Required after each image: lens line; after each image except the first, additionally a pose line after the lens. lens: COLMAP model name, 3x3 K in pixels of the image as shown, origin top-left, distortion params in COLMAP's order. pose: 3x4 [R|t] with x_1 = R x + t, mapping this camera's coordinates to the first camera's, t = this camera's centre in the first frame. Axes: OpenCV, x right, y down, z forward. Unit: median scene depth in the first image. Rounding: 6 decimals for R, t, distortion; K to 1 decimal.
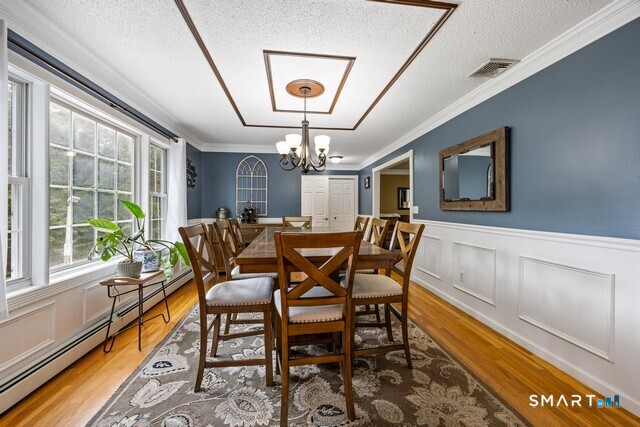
lens RADIAL K [[249.5, 0, 322.5], [0, 249.5, 206.6], [0, 0, 1]] dist [-0.002002, 0.000074]
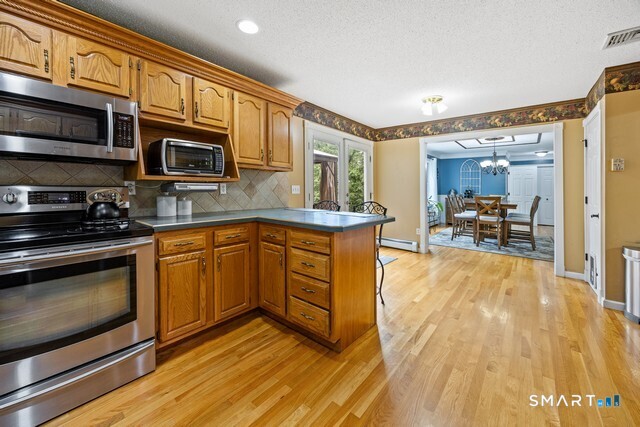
lens RADIAL K [[262.5, 0, 328.6], [0, 262.5, 182.5], [0, 0, 1]] dist [0.001780, 0.000021]
pose [[0.712054, -0.000427, -0.702124, 0.555349], [-0.012830, 0.999825, -0.013620, -0.014047], [0.702007, 0.018706, 0.711924, -1.853359]]
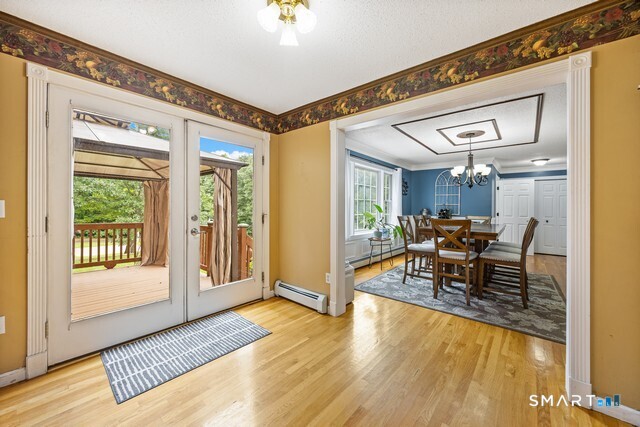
lens RADIAL K [[249.5, 0, 322.5], [0, 249.5, 206.6], [0, 0, 1]] dist [-0.002002, 0.000074]
pose [[0.685853, 0.006088, -0.727715, 0.450921], [-0.008495, 0.999964, 0.000360, -0.003817], [0.727691, 0.005935, 0.685880, -0.784201]]
